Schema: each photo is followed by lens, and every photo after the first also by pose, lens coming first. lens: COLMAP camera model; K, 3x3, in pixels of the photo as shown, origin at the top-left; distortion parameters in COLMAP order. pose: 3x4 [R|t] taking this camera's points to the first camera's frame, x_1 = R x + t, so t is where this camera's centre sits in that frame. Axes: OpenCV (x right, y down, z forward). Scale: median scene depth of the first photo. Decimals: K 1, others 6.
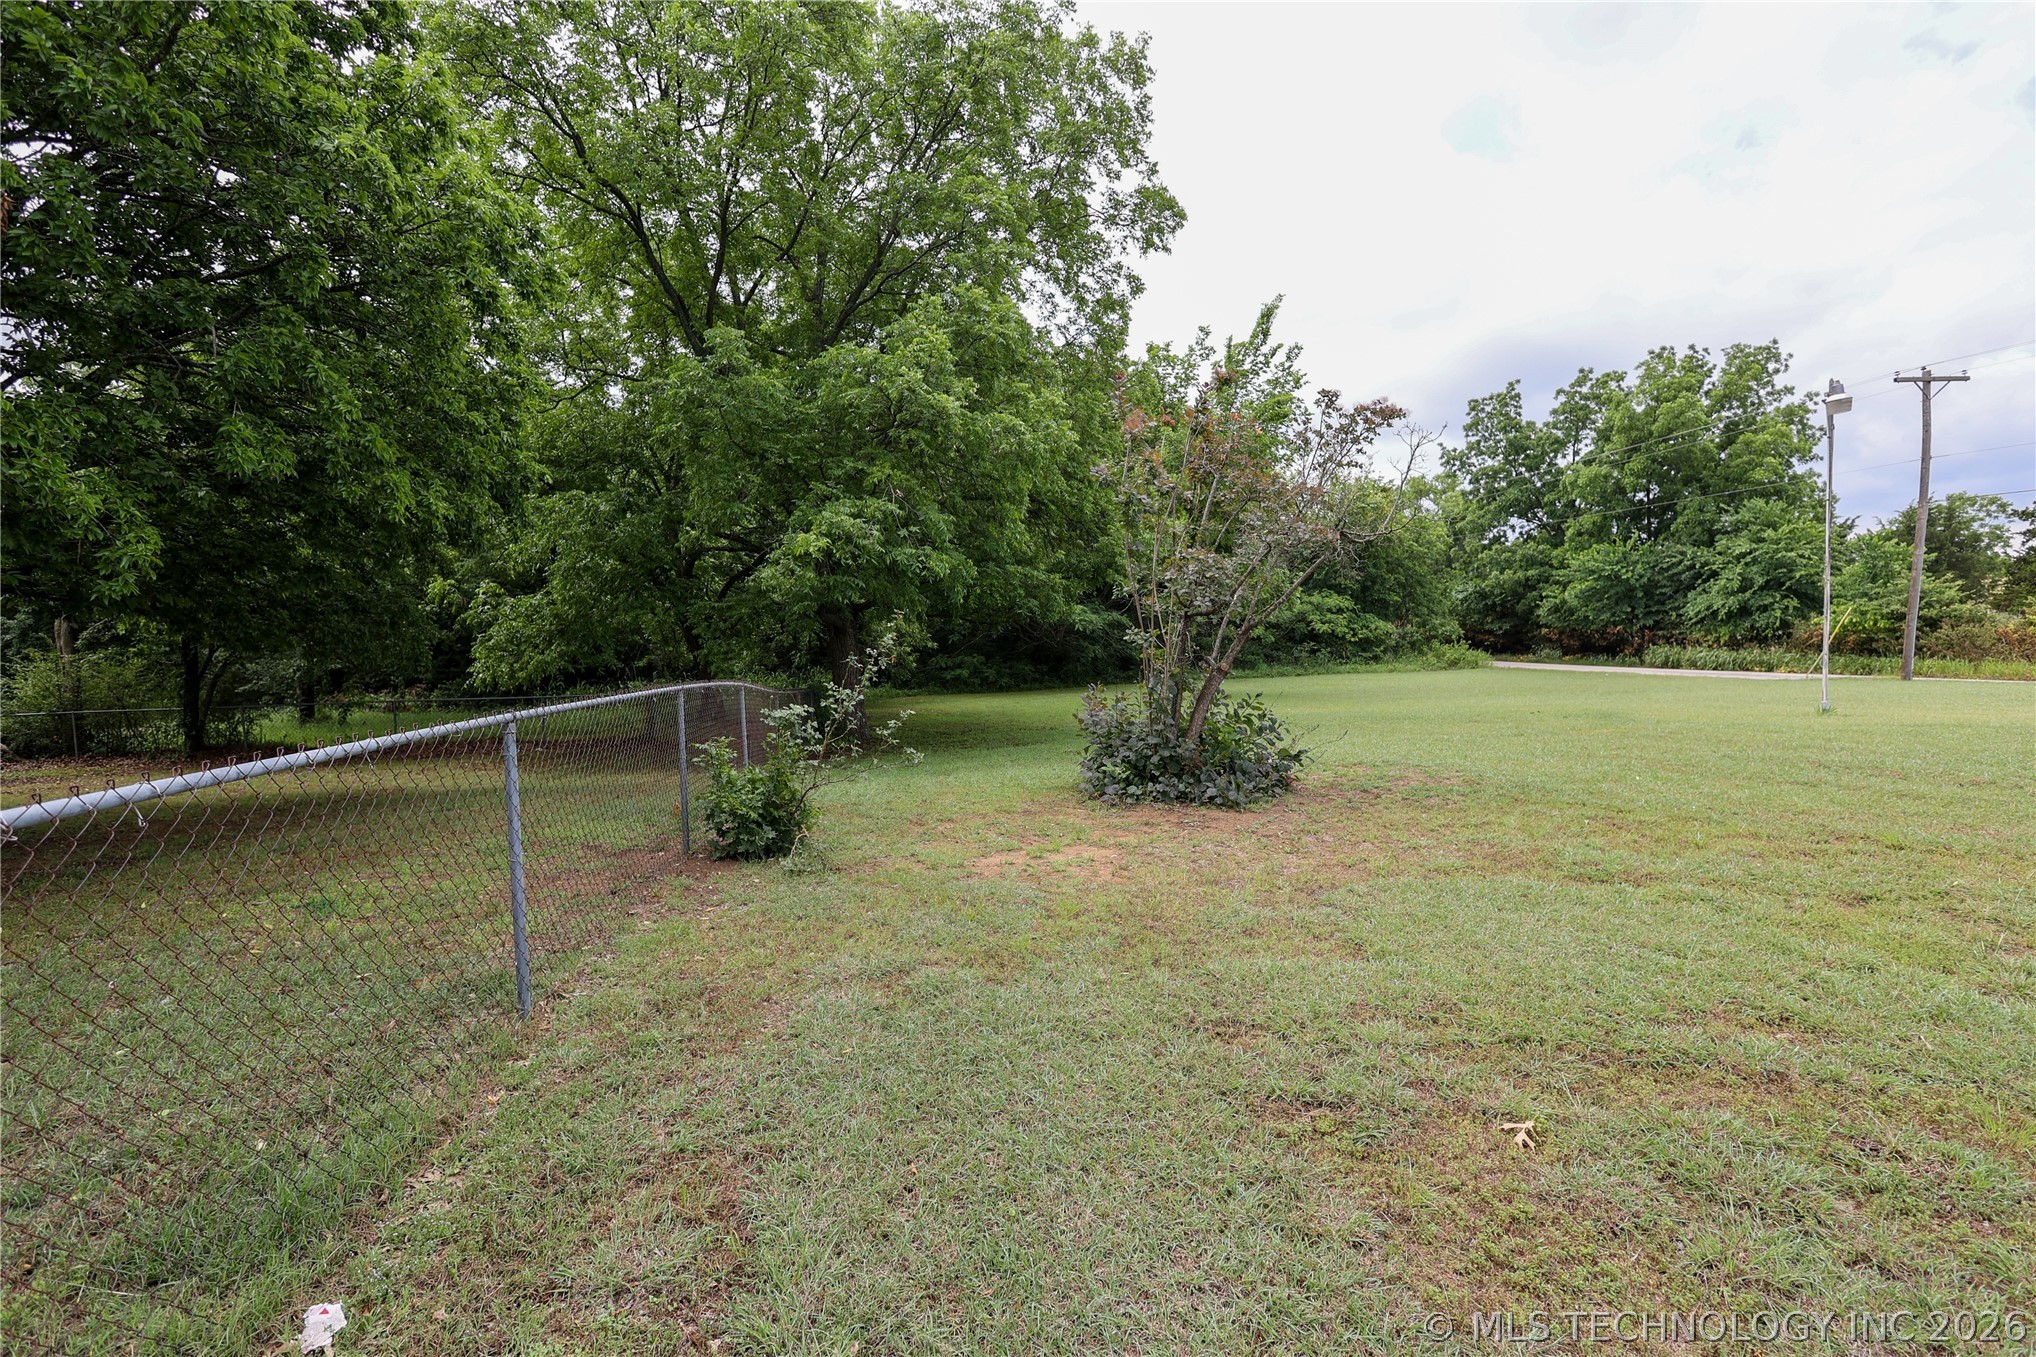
lens RADIAL K [[942.8, 0, 1017.1], [0, 942.8, 675.8], [0, 0, 1]] dist [0.004376, -0.000879]
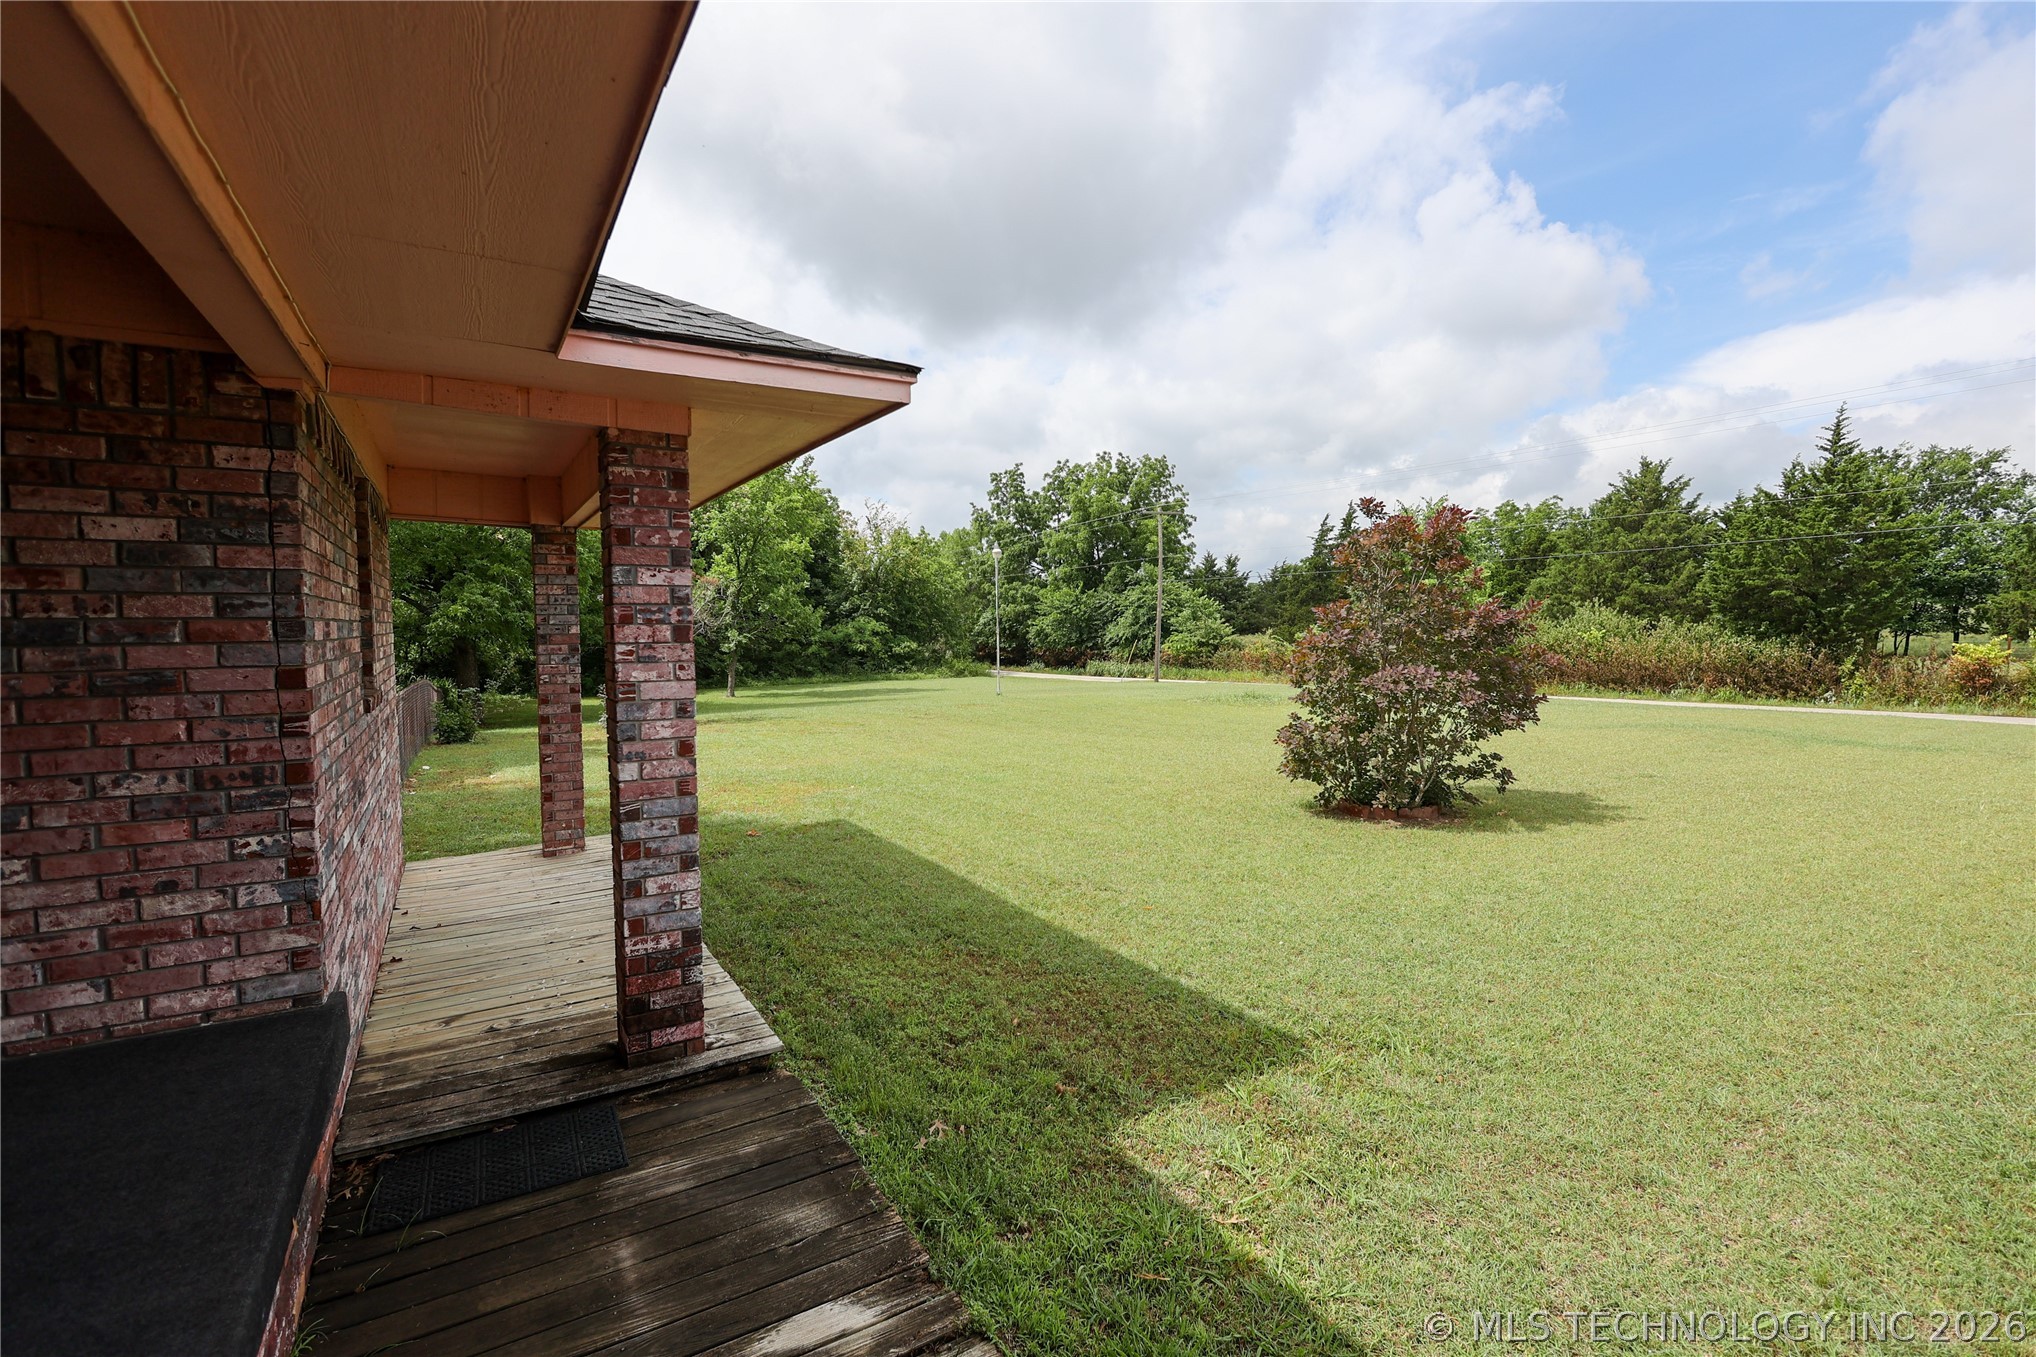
lens RADIAL K [[942.8, 0, 1014.7], [0, 942.8, 671.4], [0, 0, 1]] dist [0.004376, -0.000879]
pose [[0.929219, -0.000304, 0.369529, 0.029353], [0.005778, 0.999889, -0.013707, 0.003740], [-0.369484, 0.014872, 0.929118, -0.286107]]
